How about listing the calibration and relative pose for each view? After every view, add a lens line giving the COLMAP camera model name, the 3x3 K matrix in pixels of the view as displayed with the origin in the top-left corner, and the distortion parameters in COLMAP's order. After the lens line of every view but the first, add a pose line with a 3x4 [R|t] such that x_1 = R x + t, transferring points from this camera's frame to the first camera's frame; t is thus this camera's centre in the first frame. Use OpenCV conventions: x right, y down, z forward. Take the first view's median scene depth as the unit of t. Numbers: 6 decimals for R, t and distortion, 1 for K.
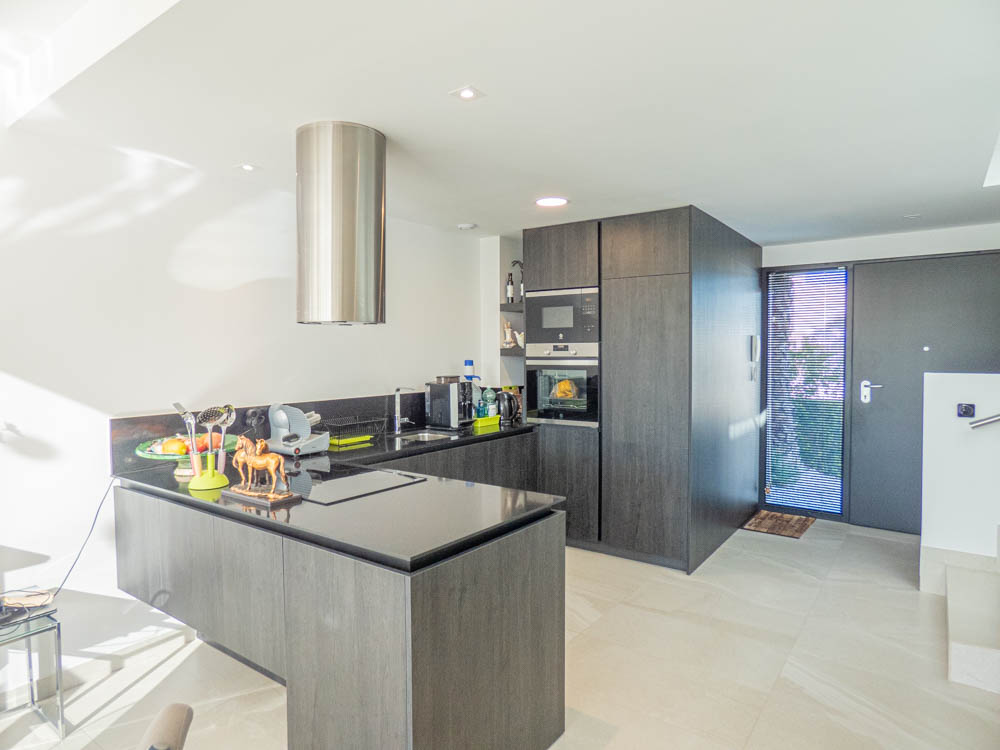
lens RADIAL K [[605.3, 0, 496.4], [0, 605.3, 368.2], [0, 0, 1]] dist [-0.050437, 0.052489]
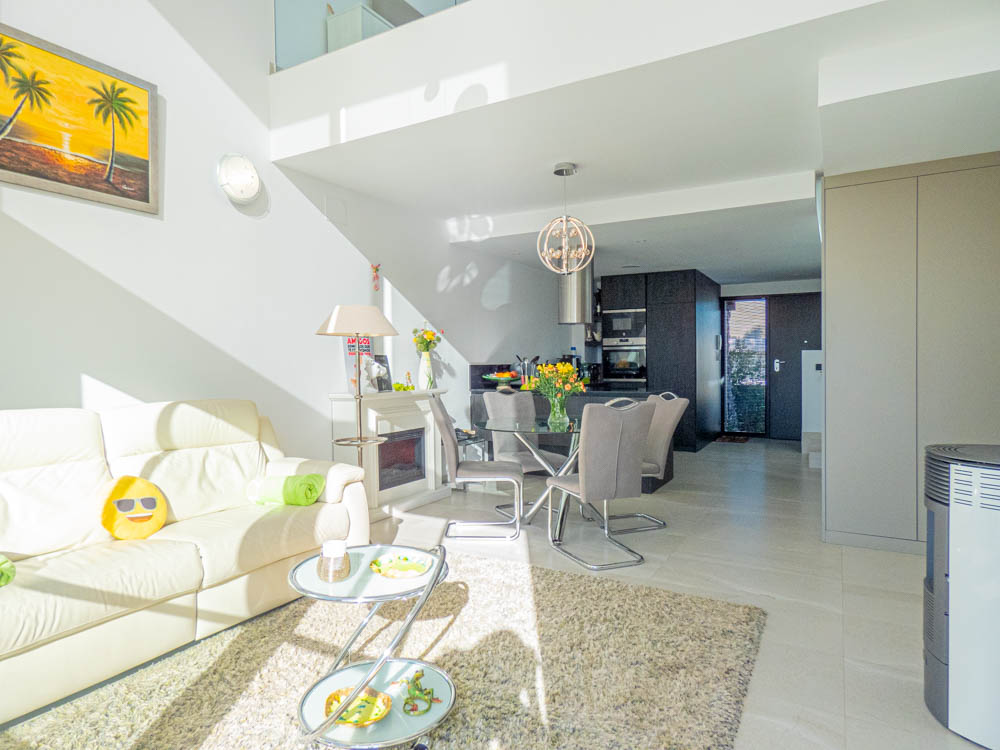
lens RADIAL K [[605.3, 0, 502.8], [0, 605.3, 371.0], [0, 0, 1]] dist [-0.050437, 0.052489]
pose [[0.992259, -0.002429, 0.124164, -0.480971], [0.004385, 0.999870, -0.015487, 0.085672], [-0.124110, 0.015912, 0.992141, -0.779481]]
